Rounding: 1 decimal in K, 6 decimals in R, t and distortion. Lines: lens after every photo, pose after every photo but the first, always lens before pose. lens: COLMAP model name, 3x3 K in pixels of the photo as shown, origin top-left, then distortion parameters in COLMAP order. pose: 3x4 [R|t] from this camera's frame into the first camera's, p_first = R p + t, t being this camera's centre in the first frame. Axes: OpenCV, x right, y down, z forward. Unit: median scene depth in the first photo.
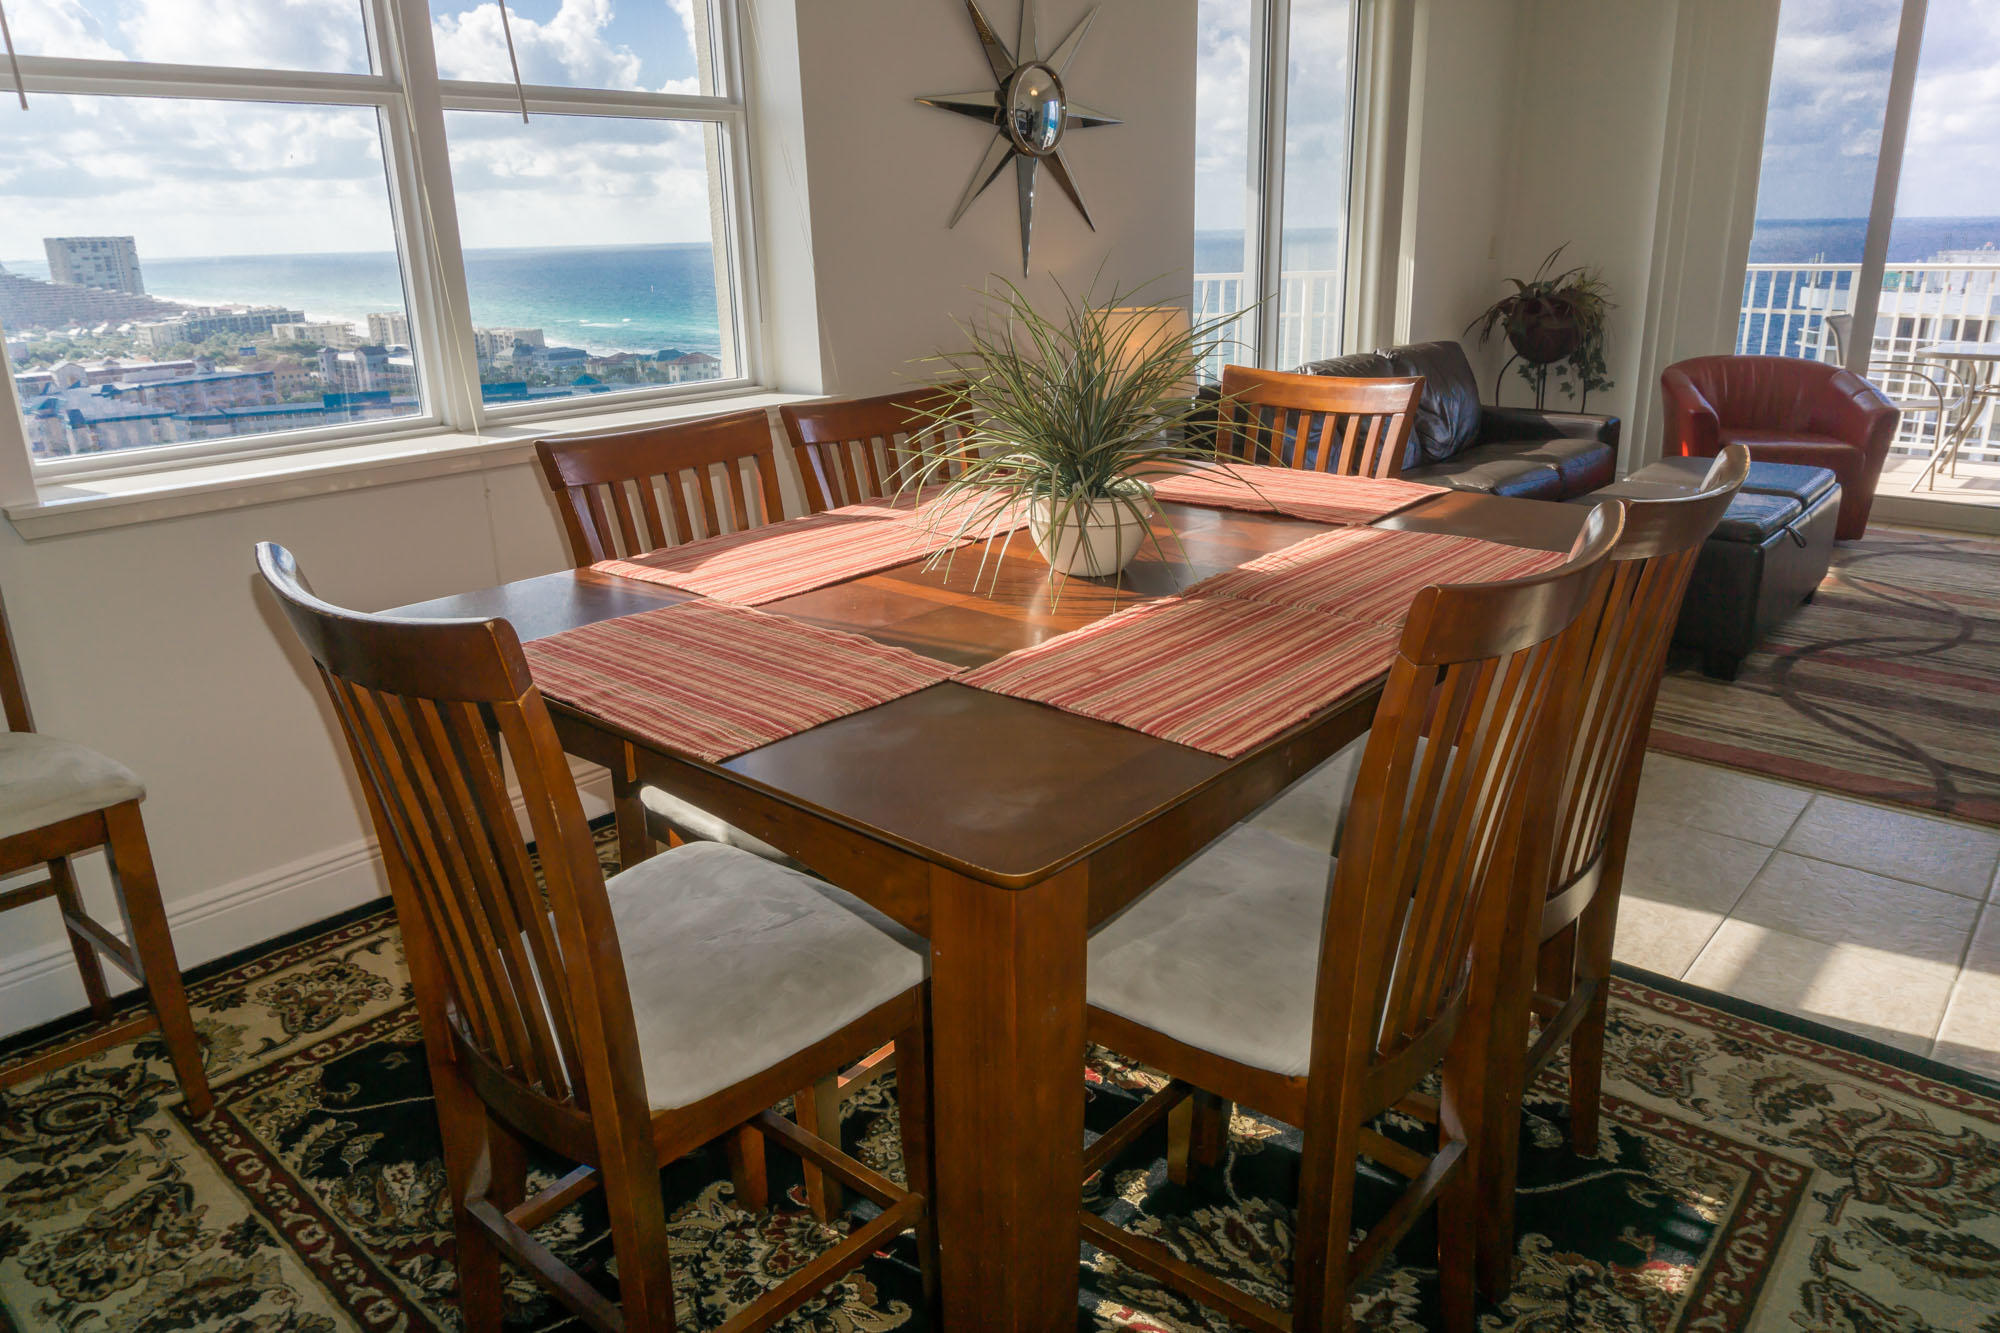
lens RADIAL K [[1342.3, 0, 990.1], [0, 1342.3, 662.9], [0, 0, 1]] dist [-0.017175, -0.002071]
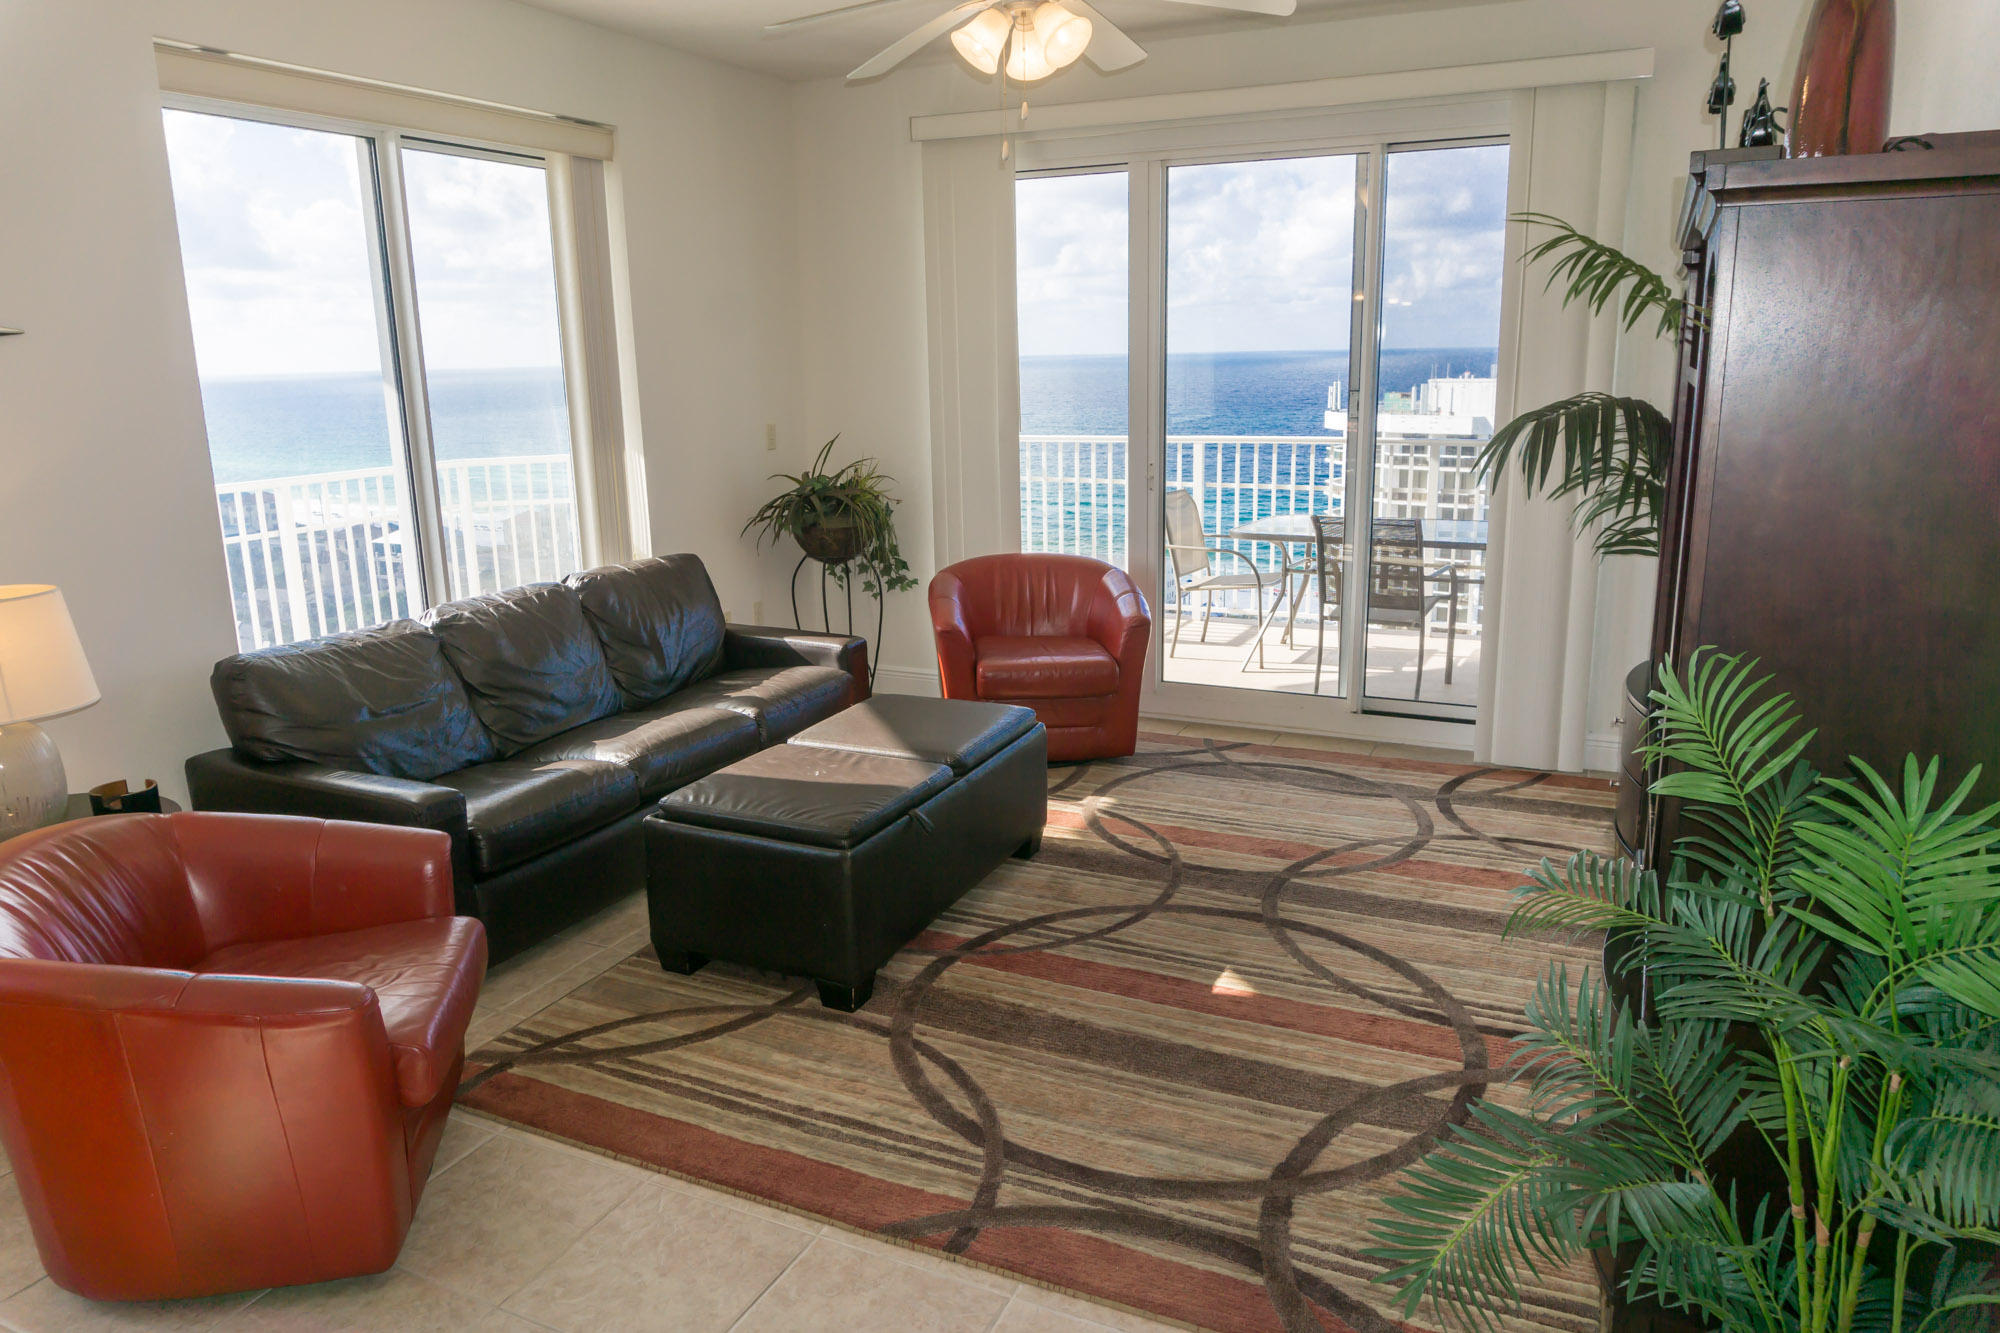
lens RADIAL K [[1342.3, 0, 998.8], [0, 1342.3, 657.1], [0, 0, 1]] dist [-0.017175, -0.002071]
pose [[0.958878, -0.058259, 0.277774, 0.461836], [0.084216, 0.993032, -0.082438, -0.135154], [-0.271035, 0.102441, 0.957103, 0.192390]]
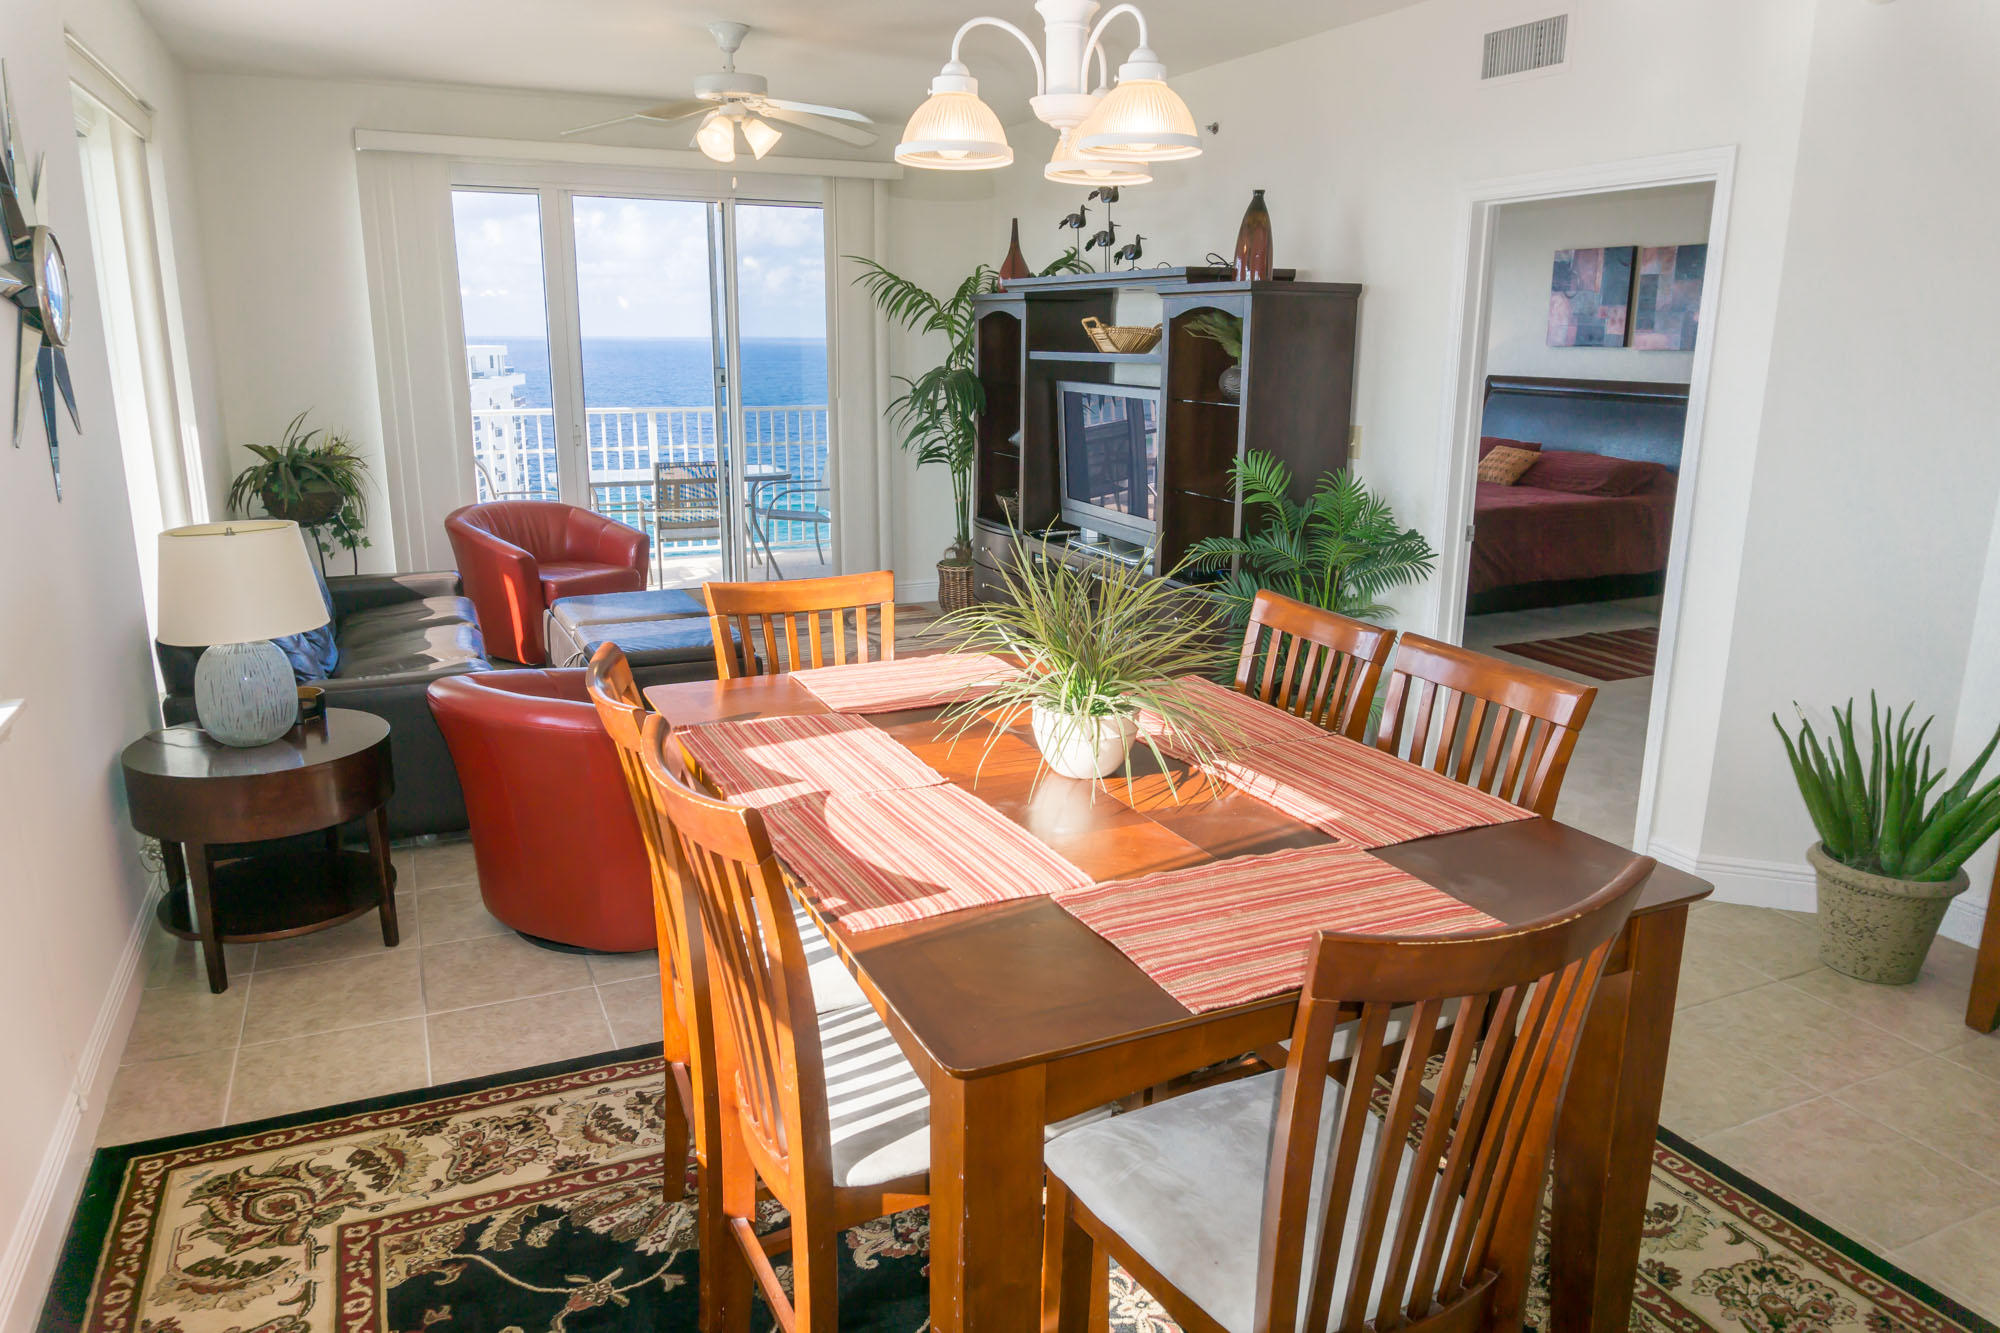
lens RADIAL K [[1342.3, 0, 1010.4], [0, 1342.3, 657.5], [0, 0, 1]] dist [-0.017175, -0.002071]
pose [[0.393659, -0.189672, 0.899476, -0.488018], [0.265086, 0.960338, 0.086491, -0.139290], [-0.880206, 0.204391, 0.428325, 0.257322]]
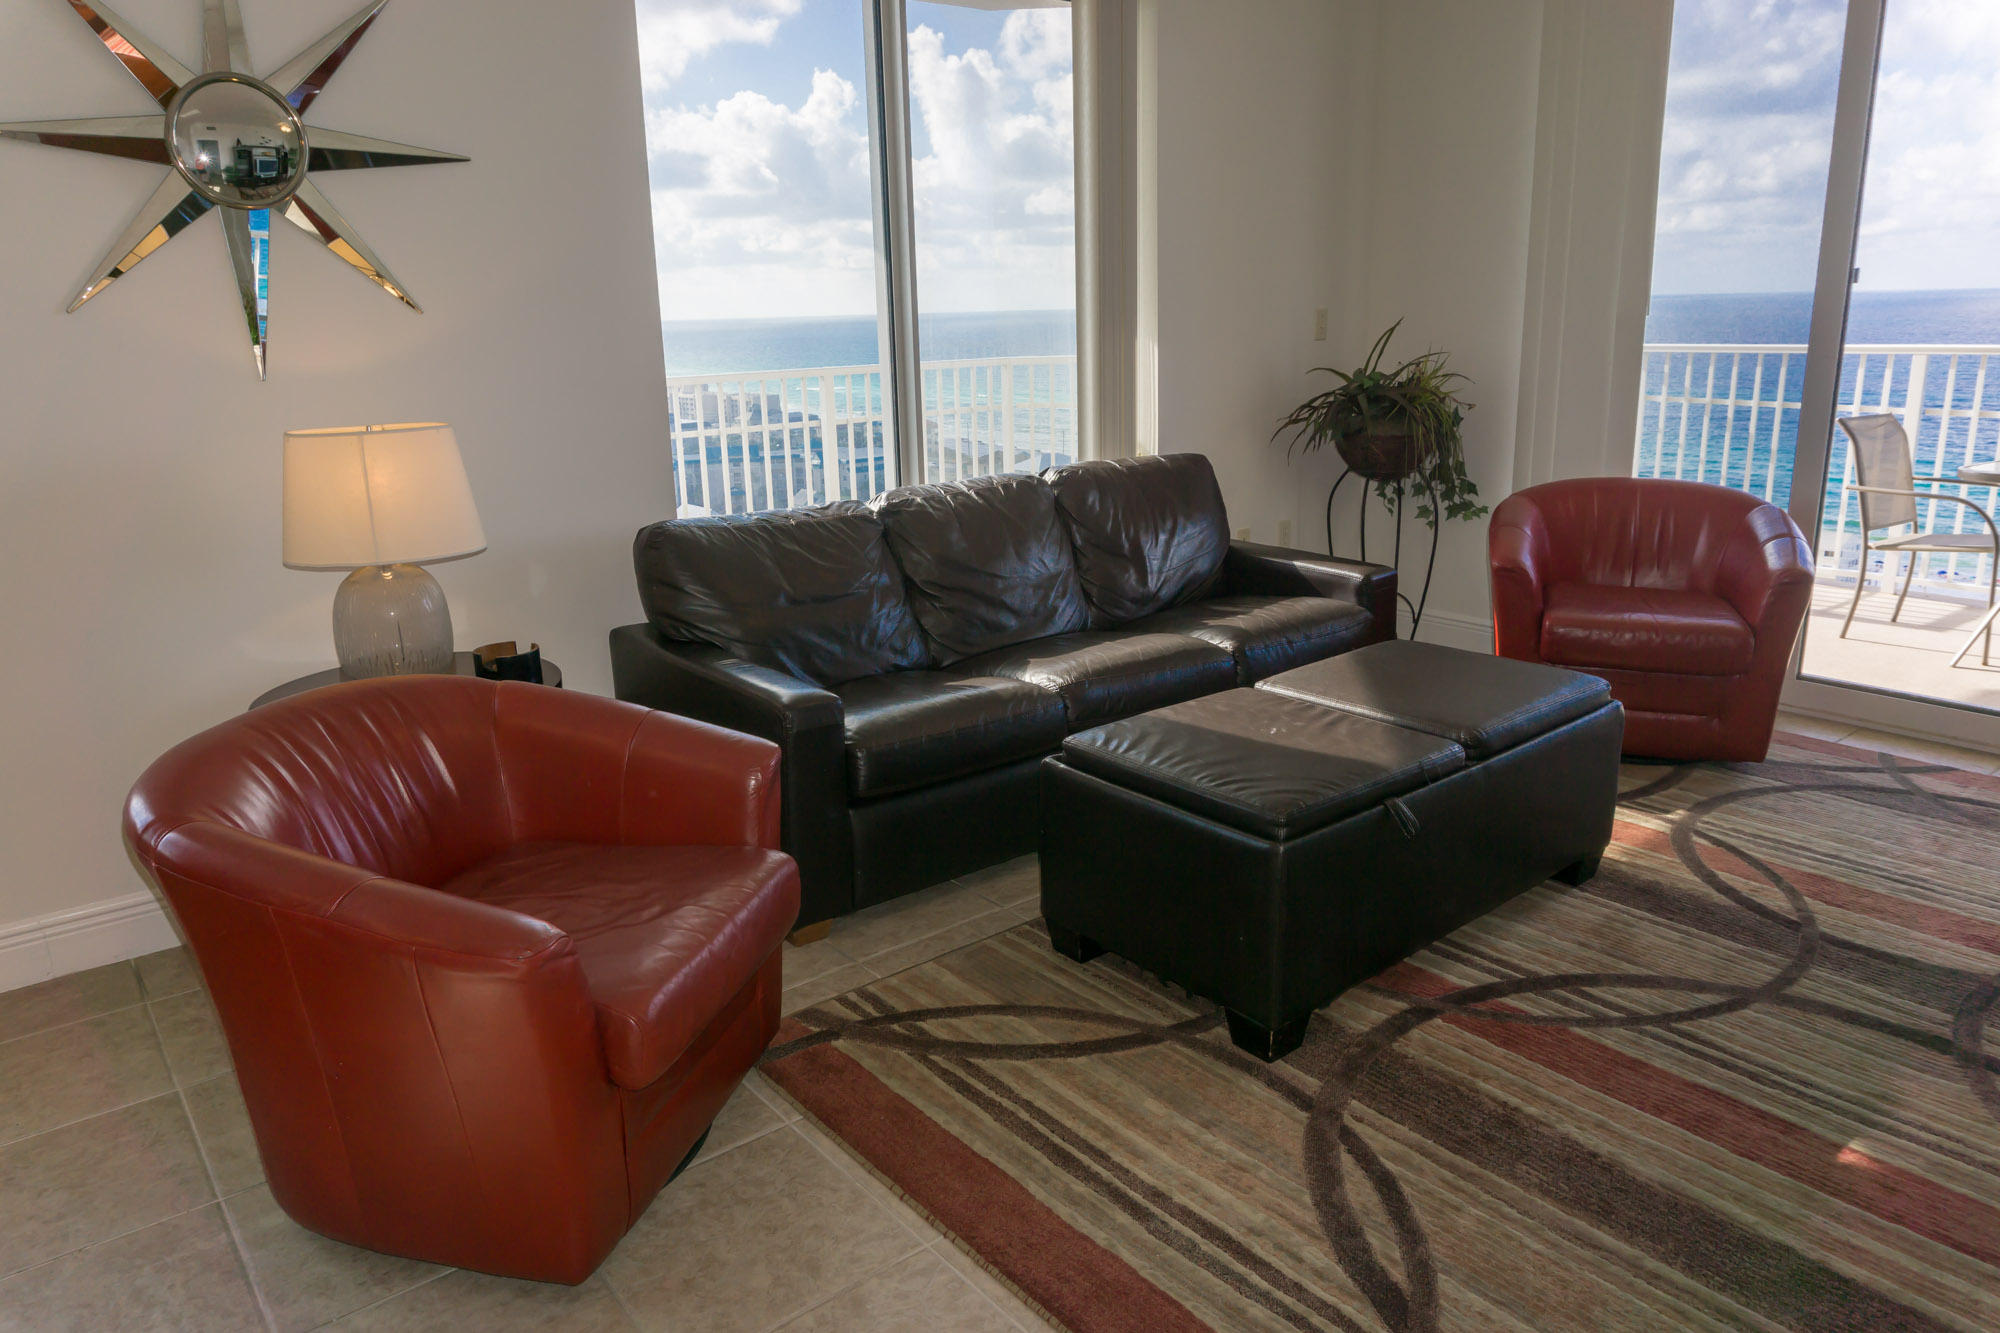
lens RADIAL K [[1342.3, 0, 998.5], [0, 1342.3, 655.5], [0, 0, 1]] dist [-0.017175, -0.002071]
pose [[0.987067, 0.038891, -0.155517, 0.563889], [-0.047285, 0.997597, -0.050644, -0.139371], [0.153173, 0.057342, 0.986534, 0.420829]]
